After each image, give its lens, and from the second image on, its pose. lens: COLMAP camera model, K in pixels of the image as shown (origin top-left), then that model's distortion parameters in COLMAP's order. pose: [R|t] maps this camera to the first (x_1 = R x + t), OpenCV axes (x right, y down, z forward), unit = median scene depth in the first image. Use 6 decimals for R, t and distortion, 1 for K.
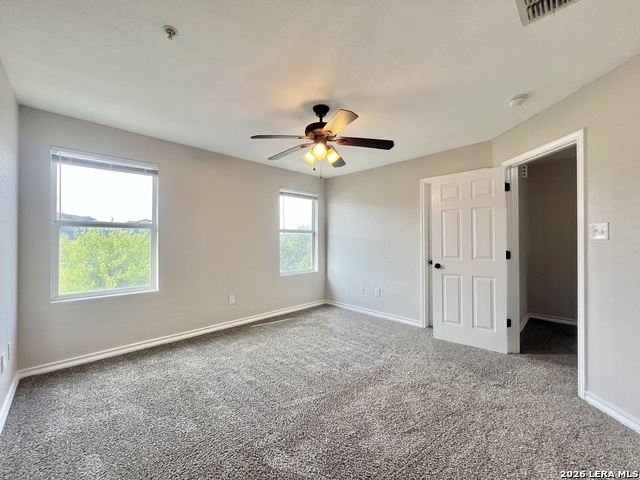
lens RADIAL K [[256.8, 0, 320.0], [0, 256.8, 240.0], [0, 0, 1]] dist [-0.000153, 0.000184]
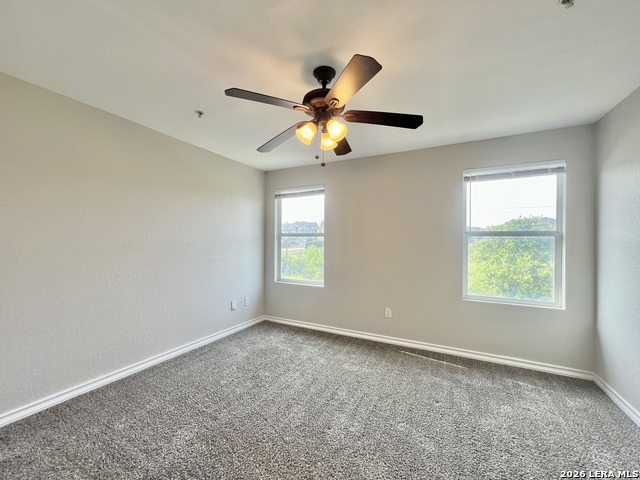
lens RADIAL K [[265.4, 0, 321.4], [0, 265.4, 244.5], [0, 0, 1]] dist [0.000077, 0.000067]
pose [[0.309023, 0.007942, -0.951021, 0.481115], [-0.013357, 0.999903, 0.004010, -0.007626], [0.950961, 0.011463, 0.309099, 0.505674]]
